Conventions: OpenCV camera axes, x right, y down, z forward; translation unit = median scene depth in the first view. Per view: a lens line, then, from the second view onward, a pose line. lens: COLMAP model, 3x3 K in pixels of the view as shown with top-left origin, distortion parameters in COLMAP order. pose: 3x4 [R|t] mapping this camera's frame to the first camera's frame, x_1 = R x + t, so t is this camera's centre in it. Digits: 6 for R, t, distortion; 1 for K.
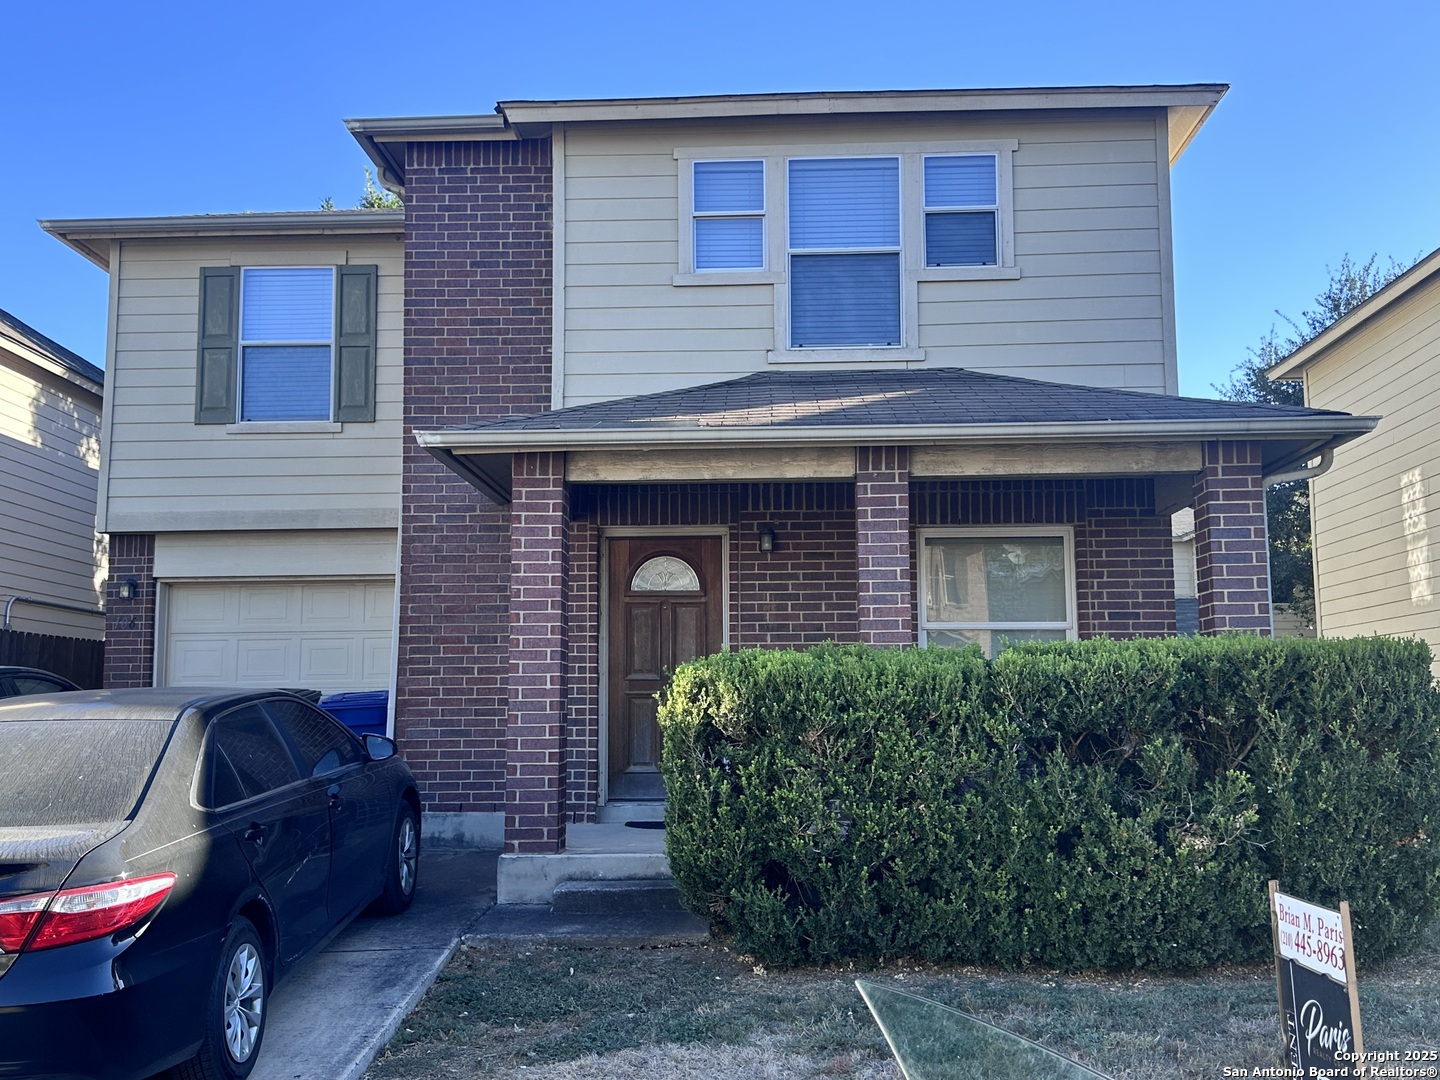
lens RADIAL K [[1402.8, 0, 722.2], [0, 1402.8, 539.8], [0, 0, 1]] dist [0.106060, 0.000000]
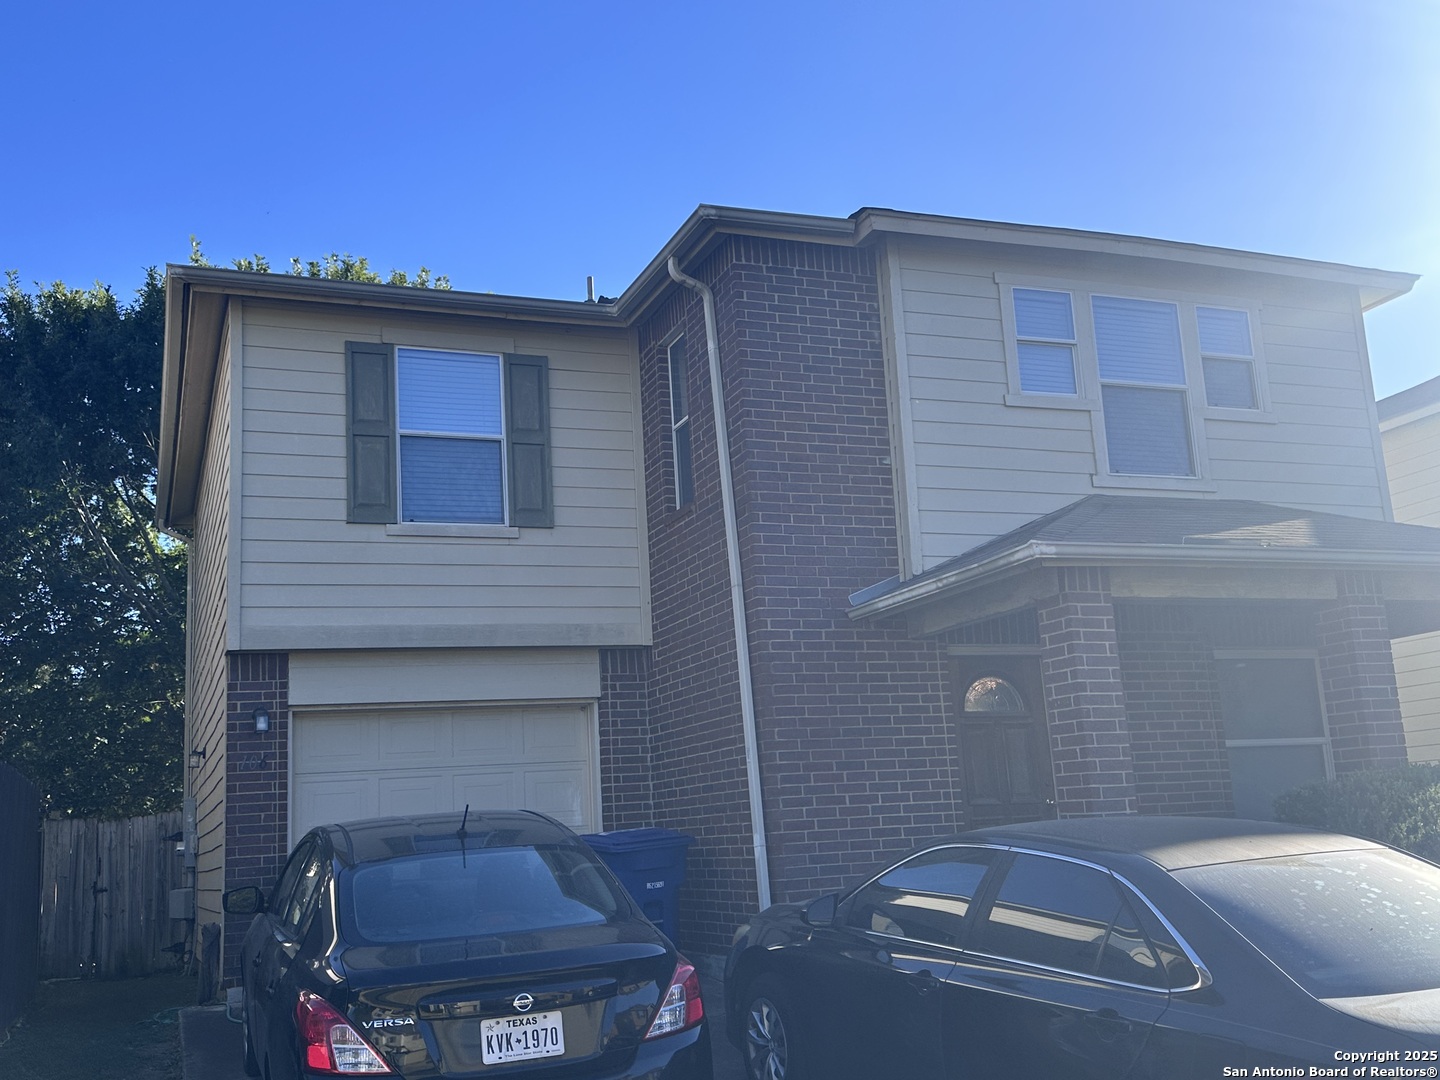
lens RADIAL K [[1402.8, 0, 727.0], [0, 1402.8, 543.1], [0, 0, 1]] dist [0.106060, 0.000000]
pose [[0.911224, 0.037197, 0.410229, -0.624547], [-0.000563, 0.996026, -0.089063, 0.007064], [-0.411912, 0.080925, 0.907623, 0.175891]]
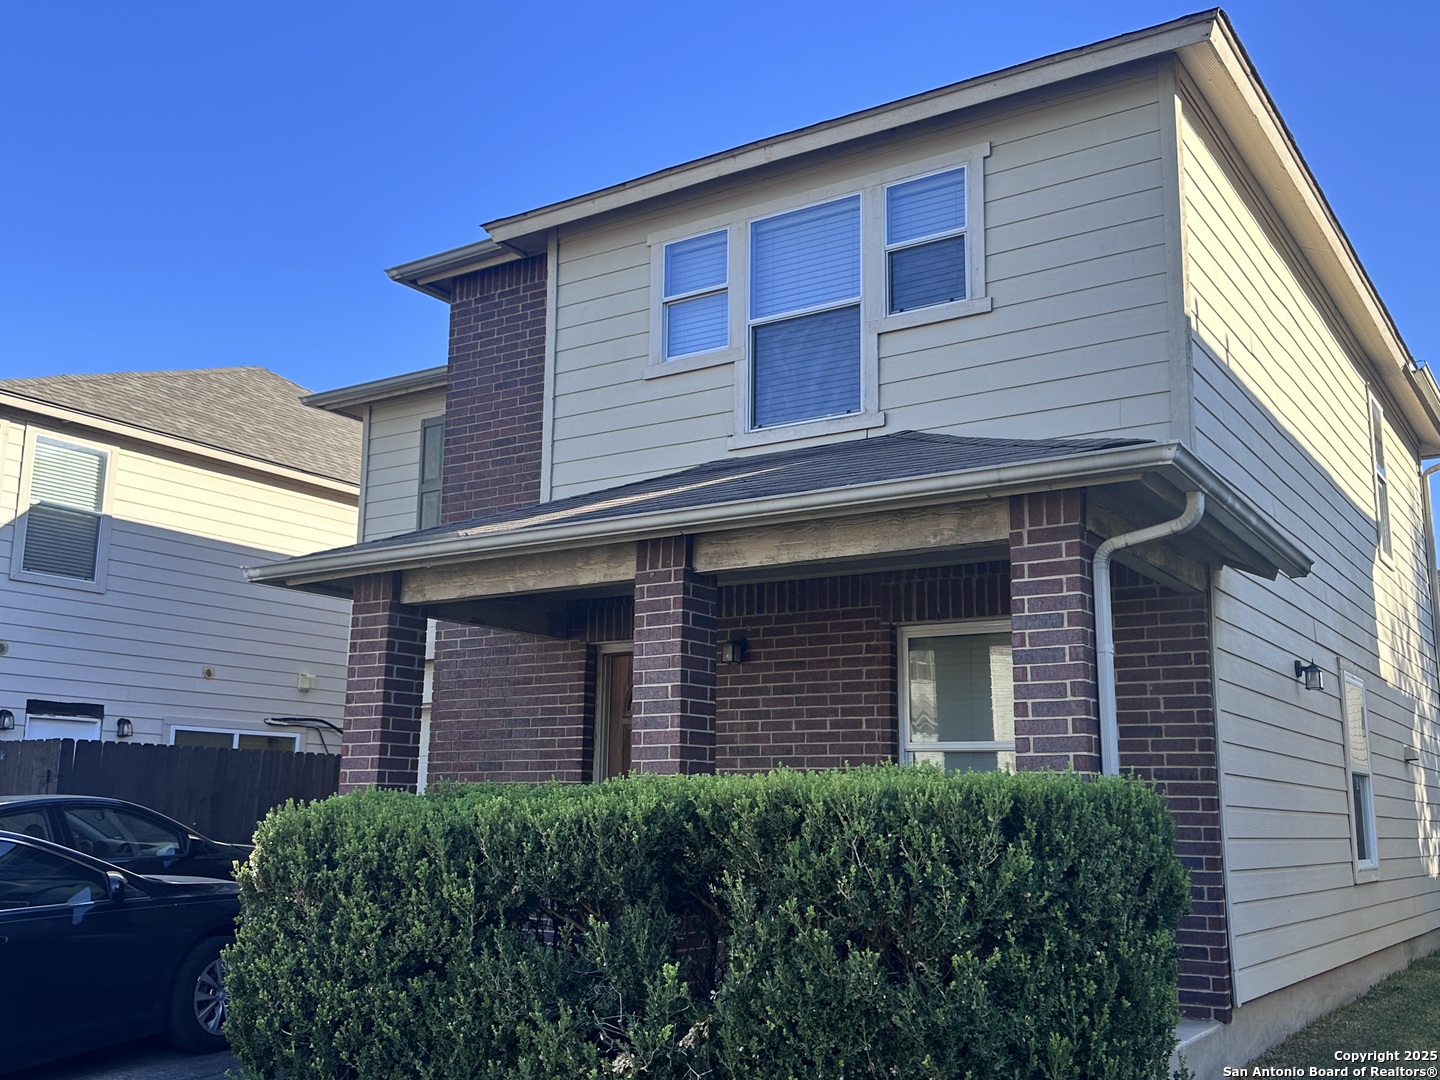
lens RADIAL K [[1402.8, 0, 726.8], [0, 1402.8, 544.5], [0, 0, 1]] dist [0.106060, 0.000000]
pose [[0.860223, -0.083630, -0.503013, 0.467835], [0.048927, 0.995445, -0.081829, 0.005981], [0.507565, 0.045780, 0.860397, 0.235542]]
